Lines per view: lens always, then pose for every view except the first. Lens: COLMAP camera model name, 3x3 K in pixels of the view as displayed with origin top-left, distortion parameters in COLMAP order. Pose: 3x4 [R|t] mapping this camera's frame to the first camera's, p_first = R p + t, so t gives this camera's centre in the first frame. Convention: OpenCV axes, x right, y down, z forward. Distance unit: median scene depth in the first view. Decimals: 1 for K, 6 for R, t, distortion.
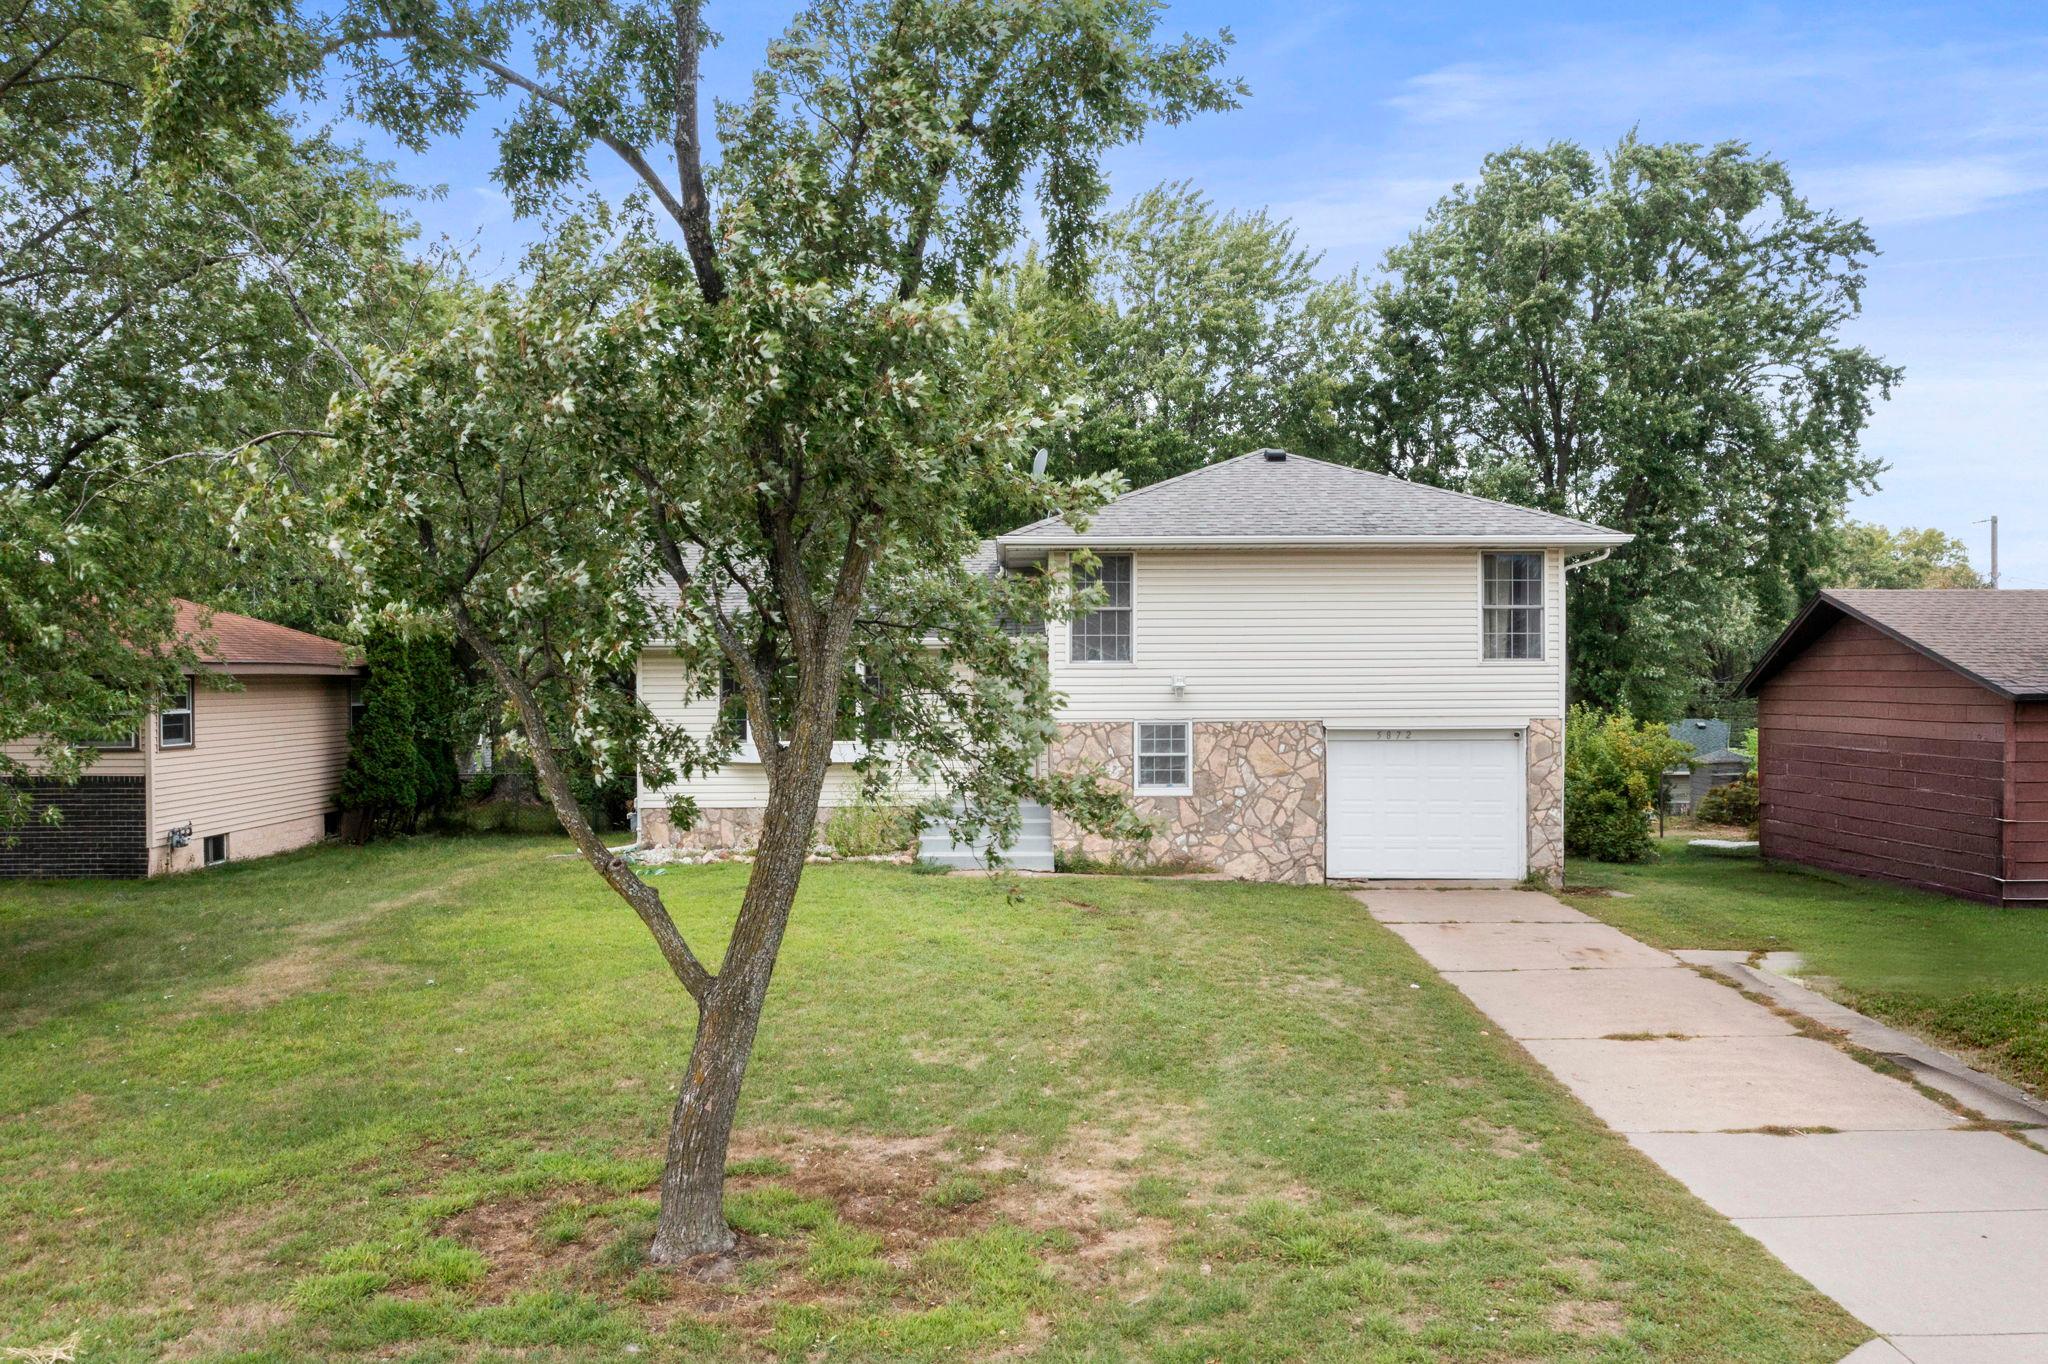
lens RADIAL K [[1634.2, 0, 1018.2], [0, 1634.2, 680.6], [0, 0, 1]] dist [-0.016275, -0.004702]
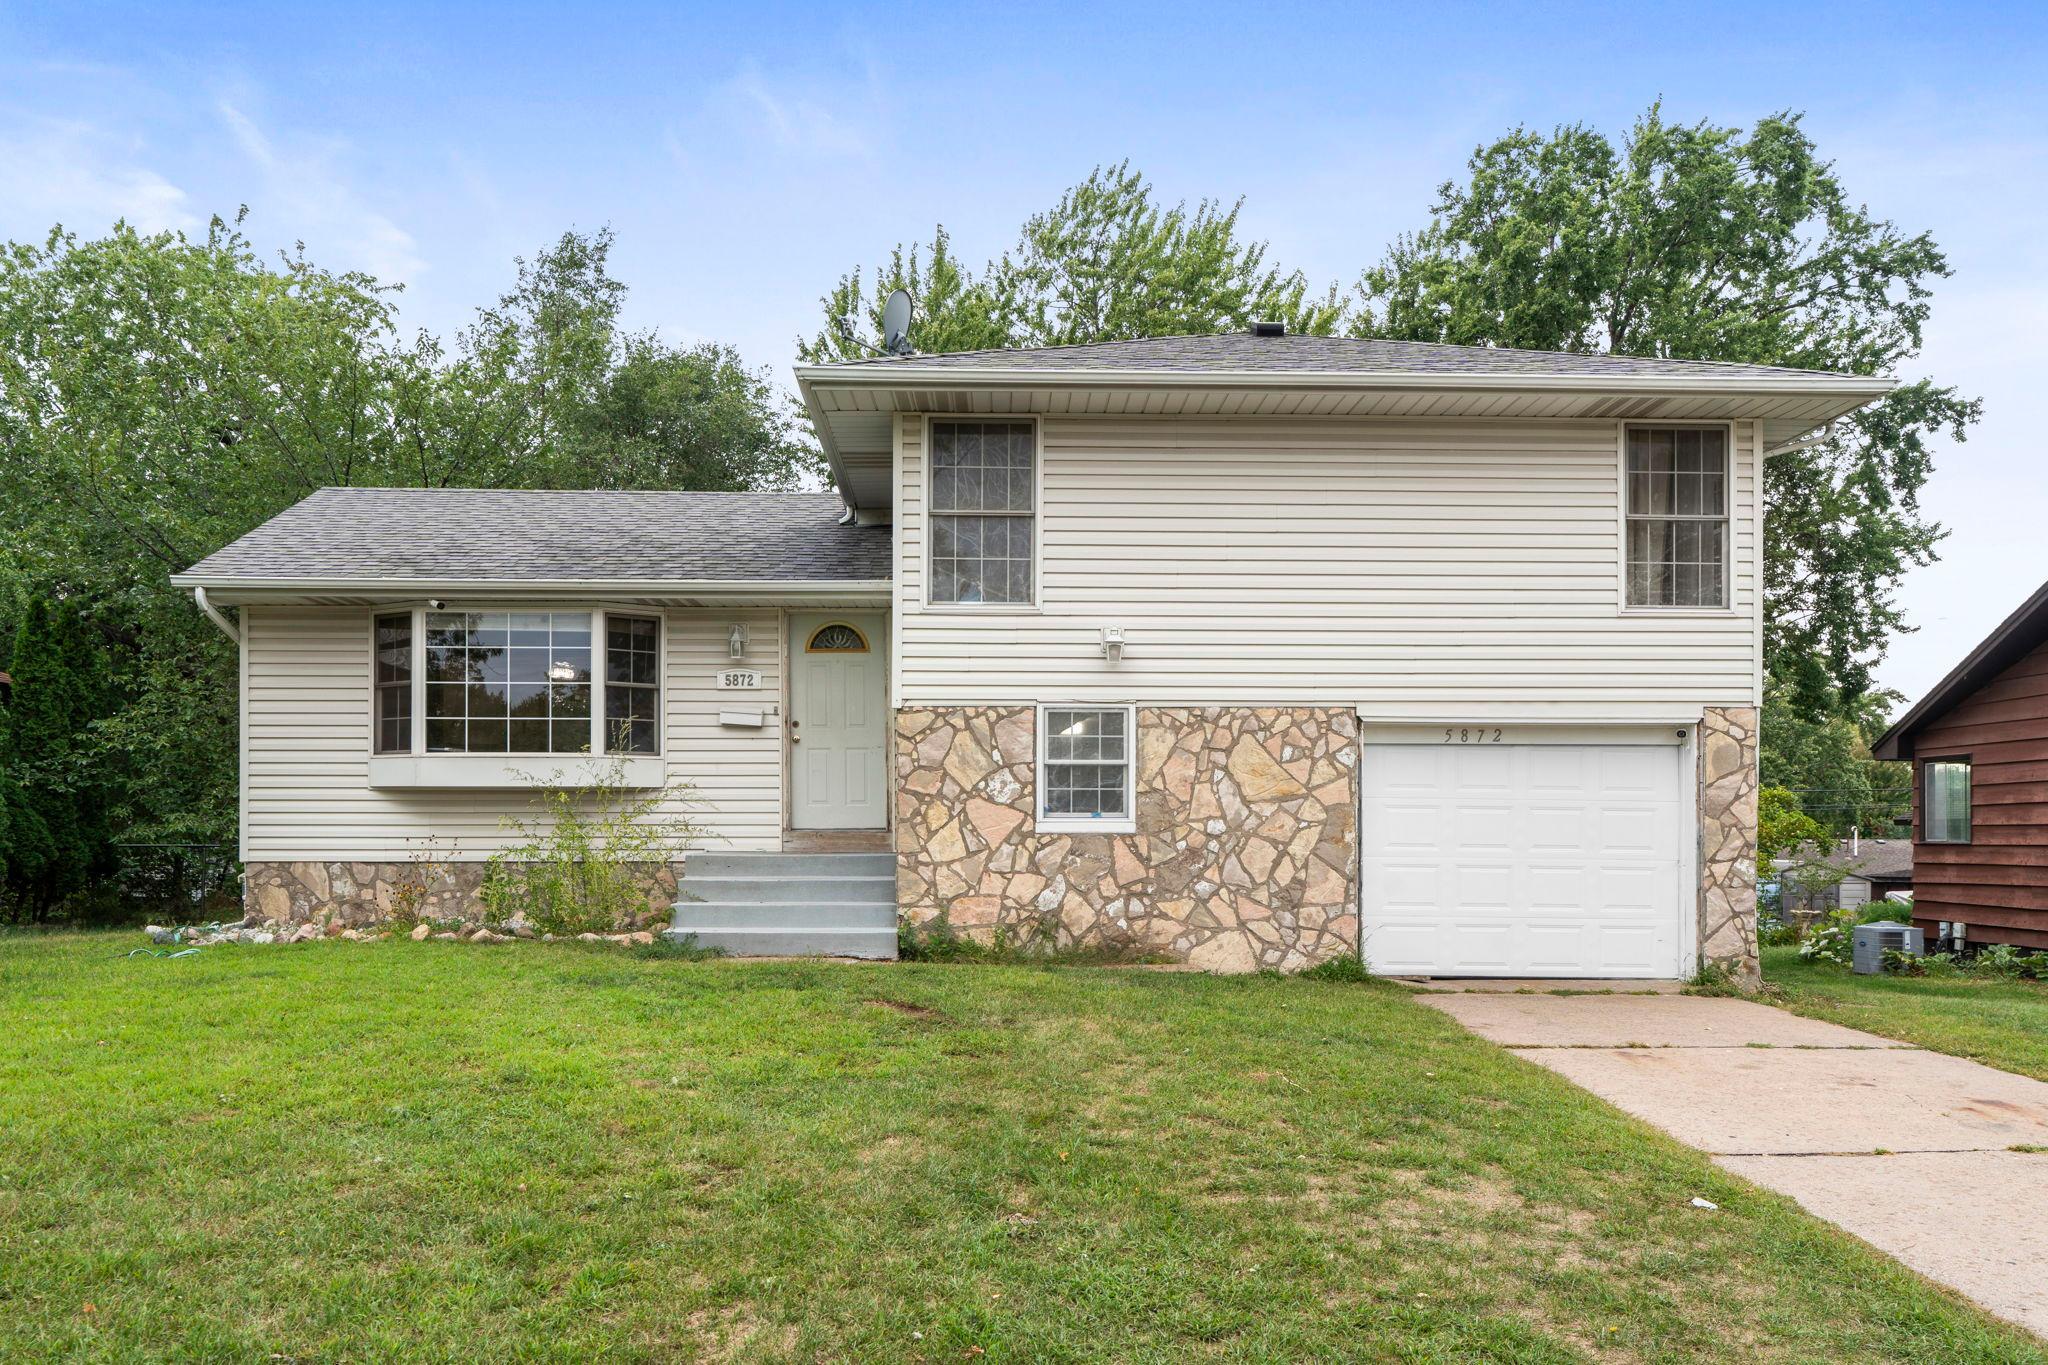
lens RADIAL K [[1494.5, 0, 1018.1], [0, 1494.5, 835.6], [0, 0, 1]] dist [-0.004951, 0.000691]
pose [[0.999715, 0.006497, 0.022953, 0.052151], [-0.006427, 0.999974, -0.003121, 0.073450], [-0.022972, 0.002973, 0.999732, 0.463190]]
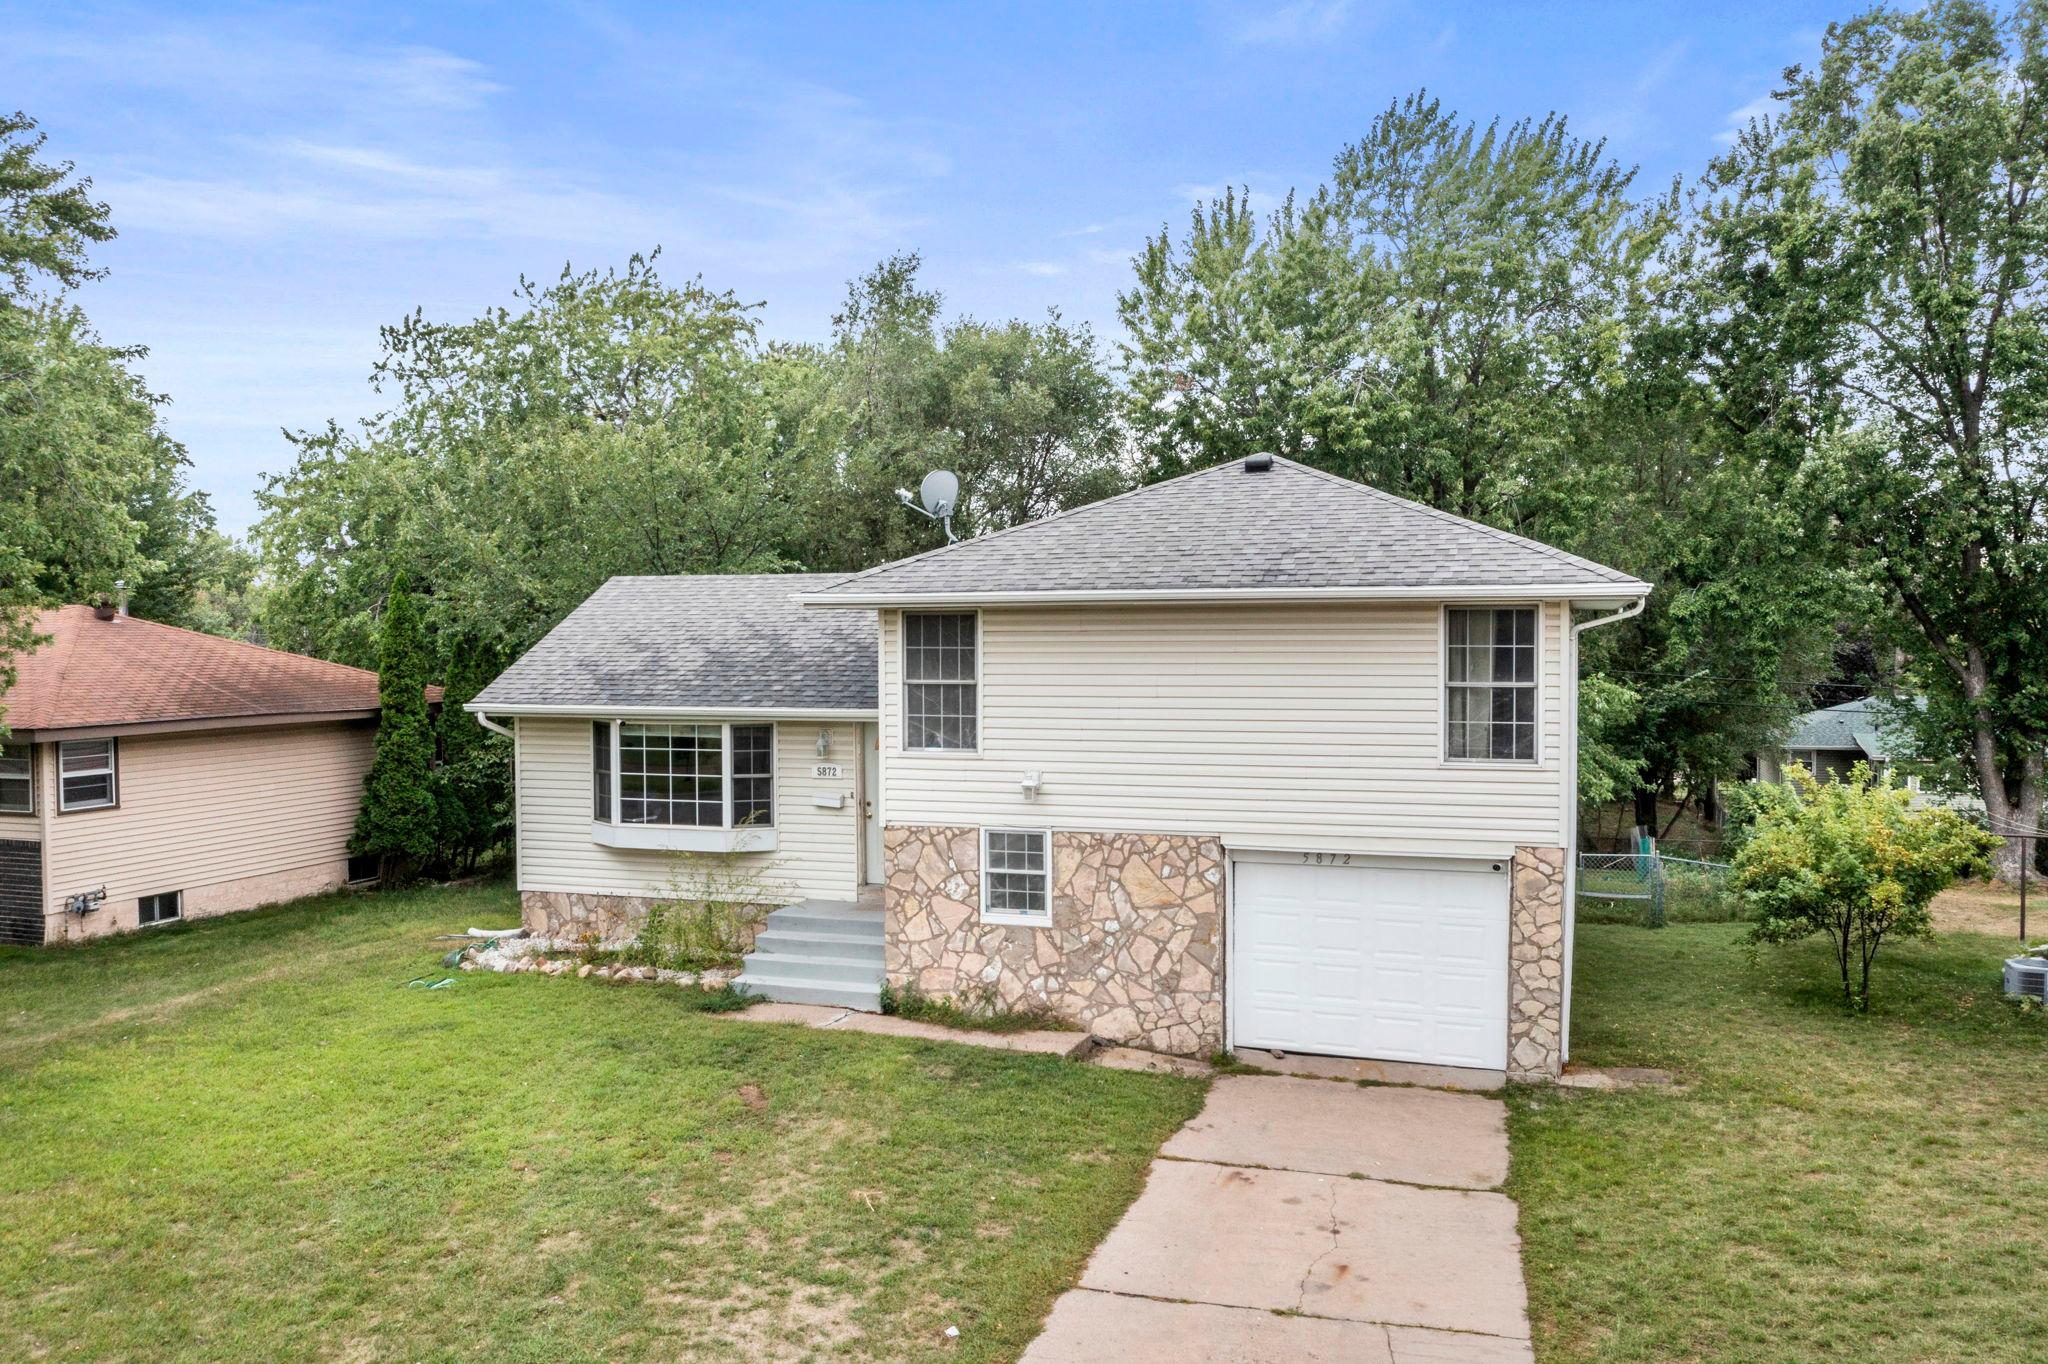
lens RADIAL K [[1618.9, 0, 1015.7], [0, 1618.9, 682.4], [0, 0, 1]] dist [-0.018989, -0.006953]
pose [[0.942432, 0.010352, -0.334238, 0.342654], [0.000566, 0.999470, 0.032552, -0.068819], [0.334398, -0.030868, 0.941926, 0.283702]]
